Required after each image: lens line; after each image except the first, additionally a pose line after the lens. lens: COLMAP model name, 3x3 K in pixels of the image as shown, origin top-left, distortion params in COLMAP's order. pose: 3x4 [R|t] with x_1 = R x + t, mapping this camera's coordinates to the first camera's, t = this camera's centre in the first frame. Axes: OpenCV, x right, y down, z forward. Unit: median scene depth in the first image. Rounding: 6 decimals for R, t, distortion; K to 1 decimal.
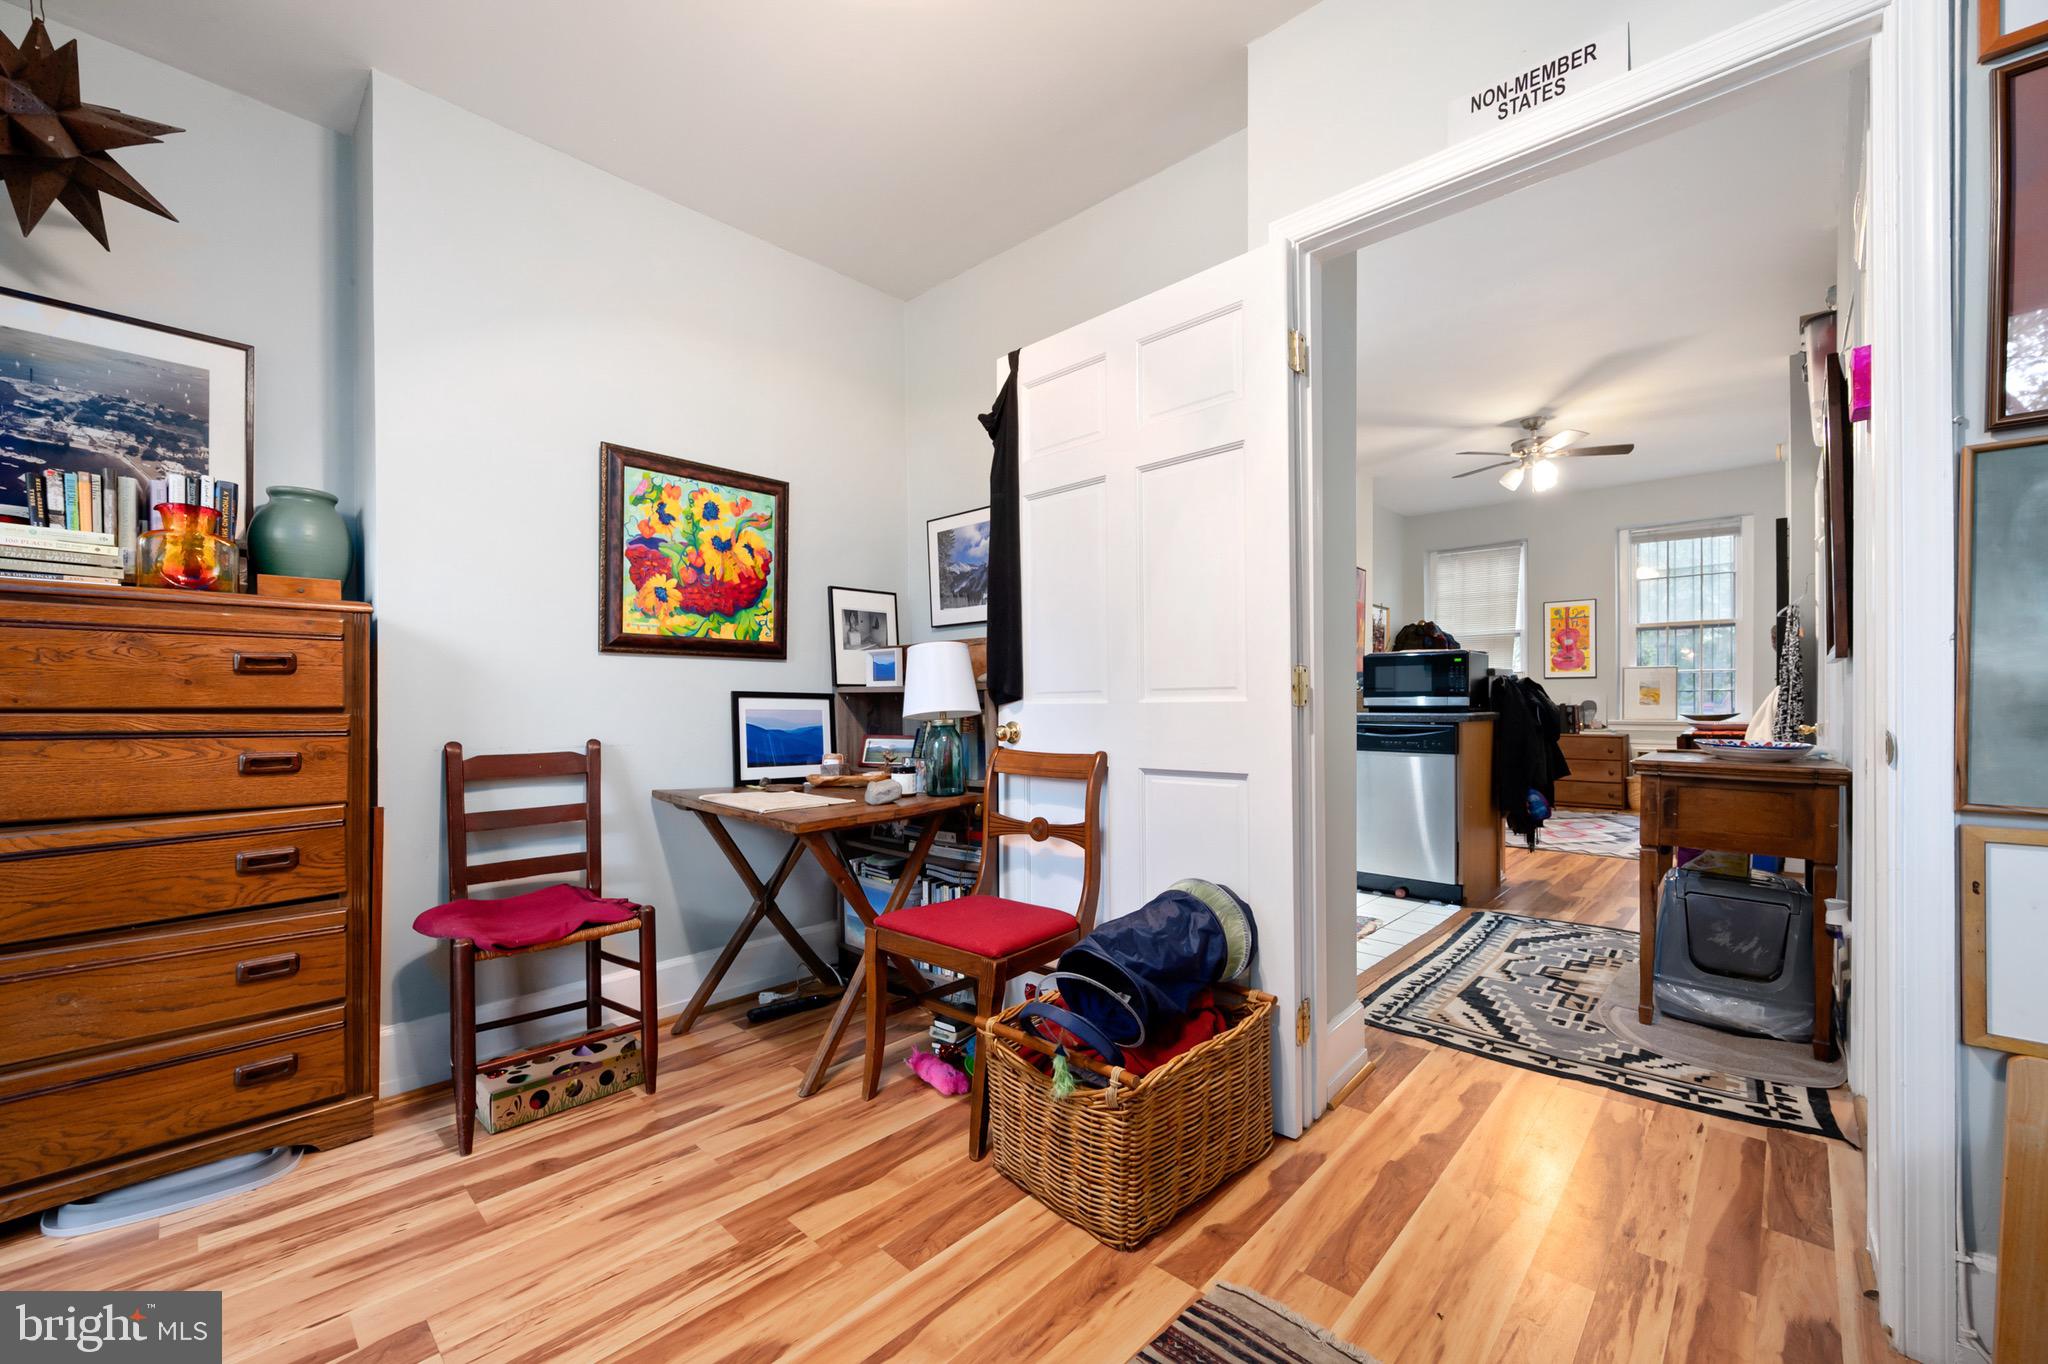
lens RADIAL K [[818.6, 0, 1021.0], [0, 818.6, 700.2], [0, 0, 1]] dist [-0.000460, 0.000064]
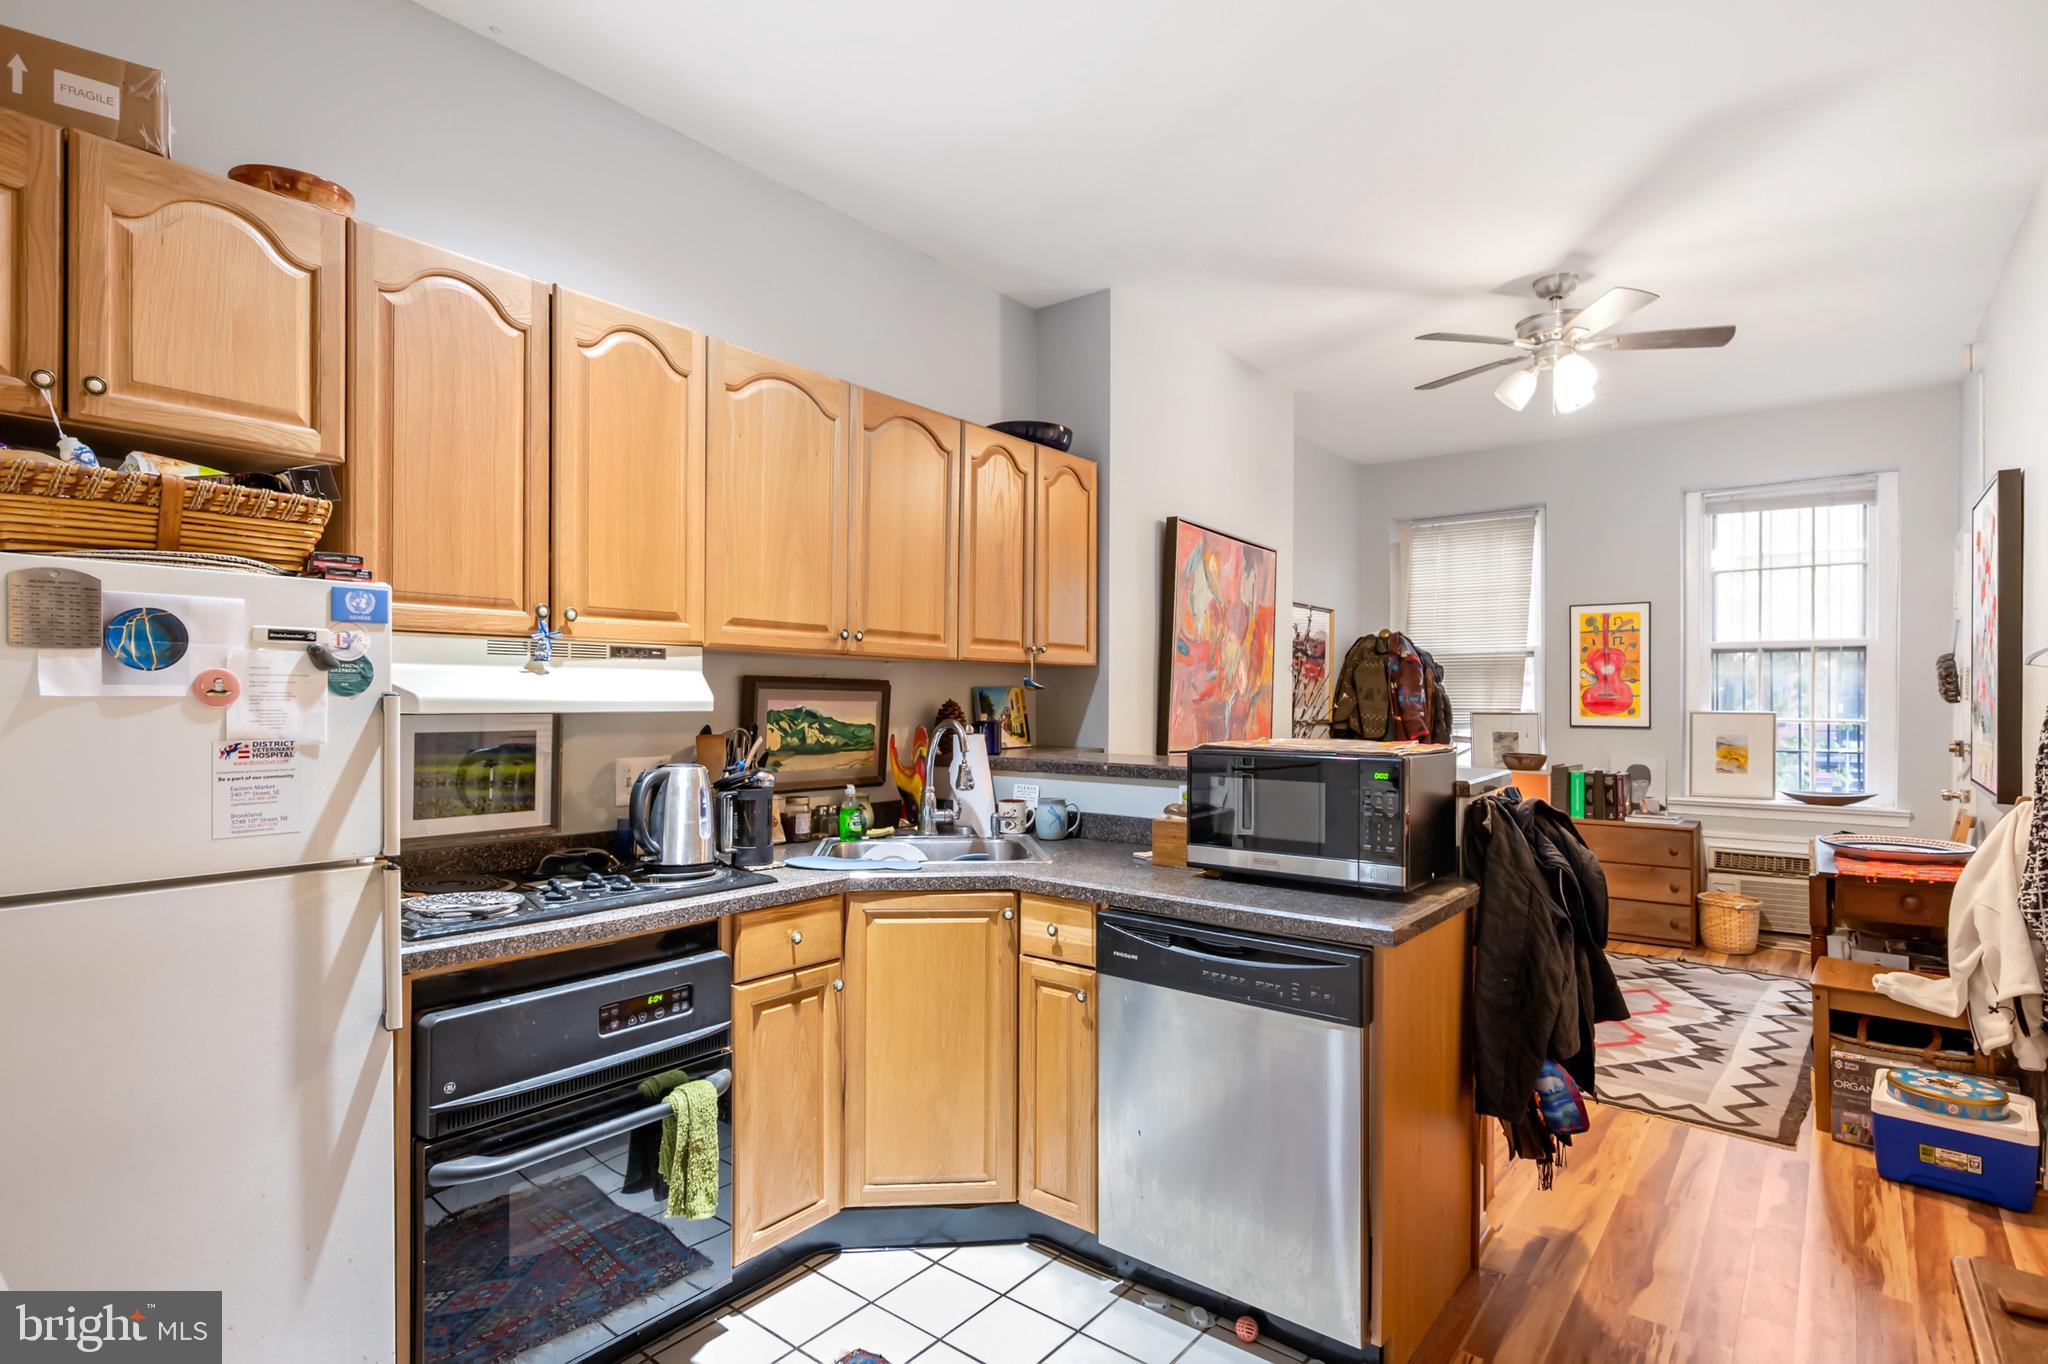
lens RADIAL K [[1004.3, 0, 1023.0], [0, 1004.3, 691.7], [0, 0, 1]] dist [-0.000567, -0.000269]
pose [[0.997338, 0.006745, 0.072601, 0.180501], [-0.006510, 0.999973, -0.003472, -0.052186], [-0.072622, 0.002990, 0.997355, 0.287031]]
